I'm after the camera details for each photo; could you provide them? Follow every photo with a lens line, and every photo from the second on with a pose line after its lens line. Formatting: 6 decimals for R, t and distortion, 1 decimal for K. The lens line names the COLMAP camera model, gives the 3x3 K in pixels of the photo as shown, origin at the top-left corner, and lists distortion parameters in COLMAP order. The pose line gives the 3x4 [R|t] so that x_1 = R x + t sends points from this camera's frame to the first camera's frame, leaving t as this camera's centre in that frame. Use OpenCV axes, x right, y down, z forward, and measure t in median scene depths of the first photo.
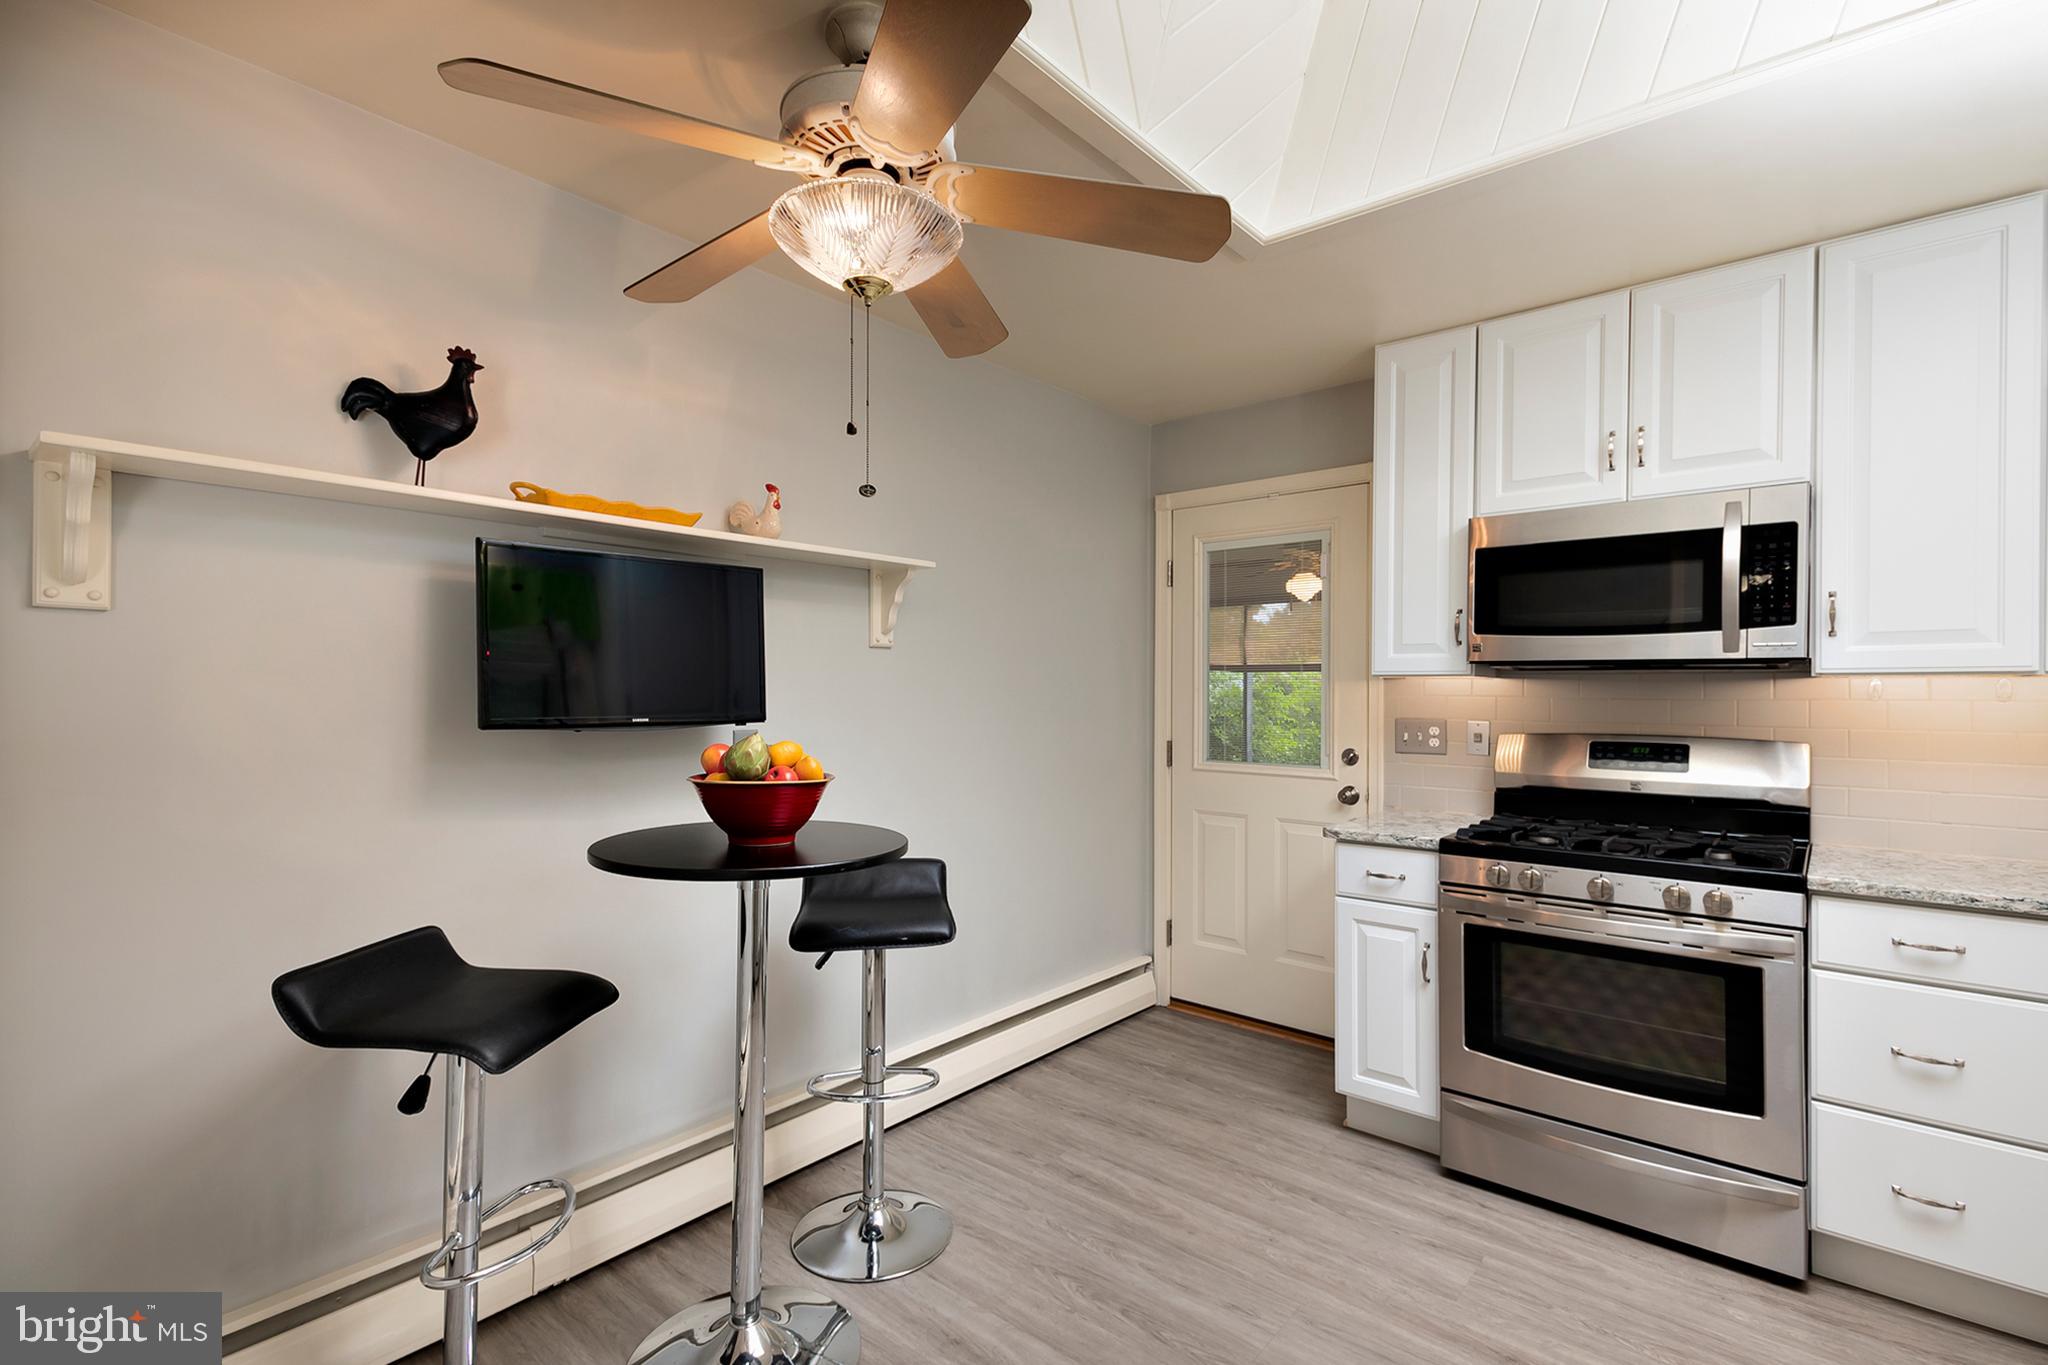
lens RADIAL K [[938.3, 0, 1024.9], [0, 938.3, 691.2], [0, 0, 1]] dist [0.008954, -0.001369]
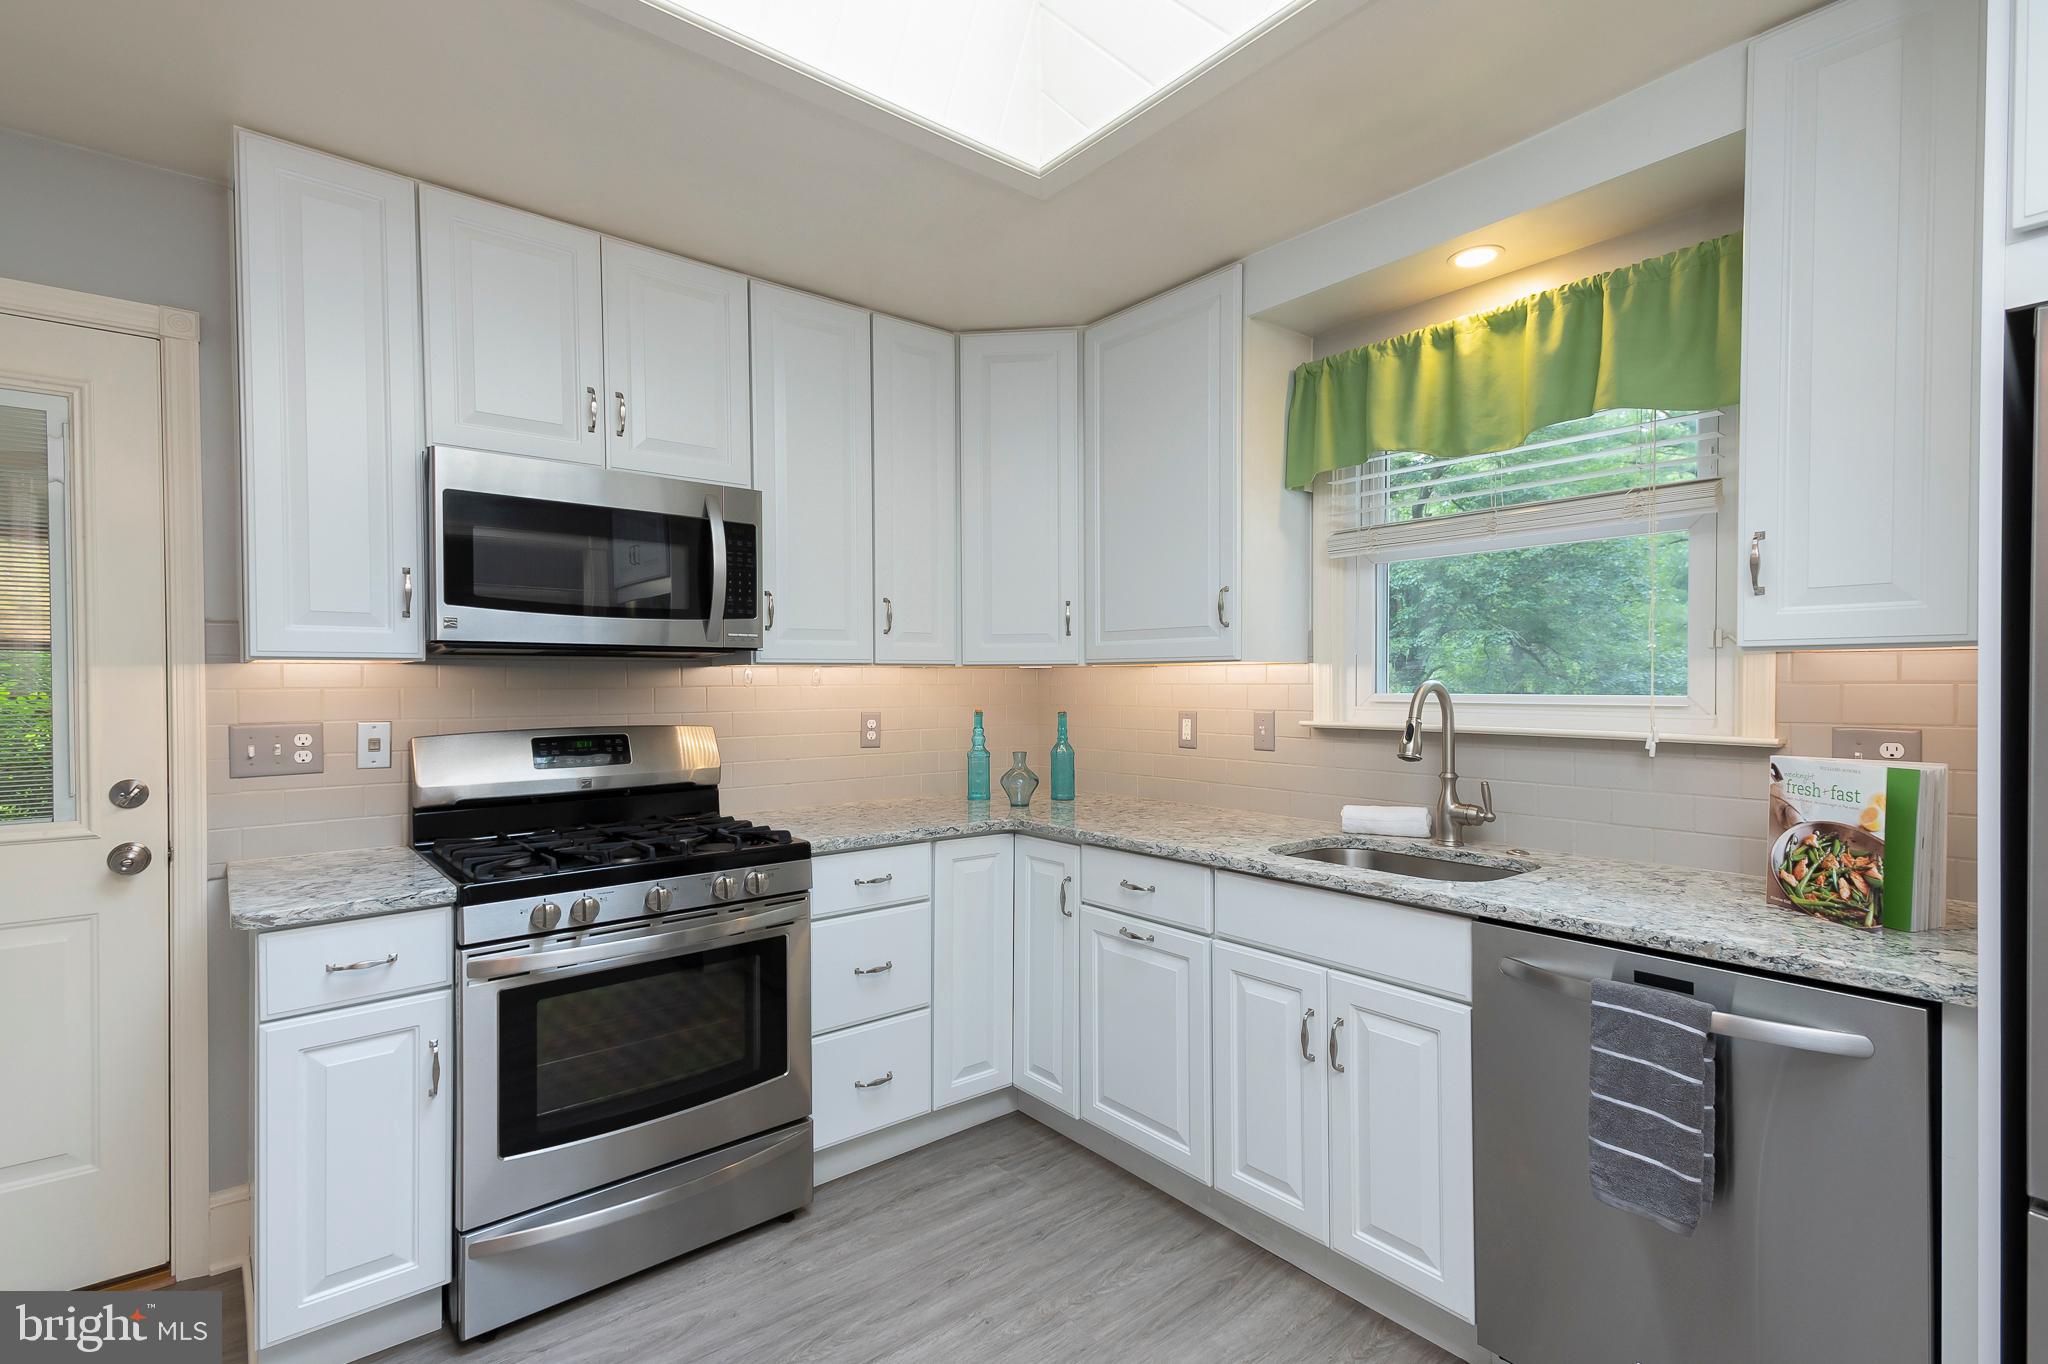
lens RADIAL K [[949.0, 0, 991.0], [0, 949.0, 684.8], [0, 0, 1]] dist [0.021702, -0.000476]
pose [[0.193197, -0.011491, 0.981093, -0.193929], [0.007230, 0.999921, 0.010288, -0.002059], [-0.981133, 0.005106, 0.193265, 0.453377]]
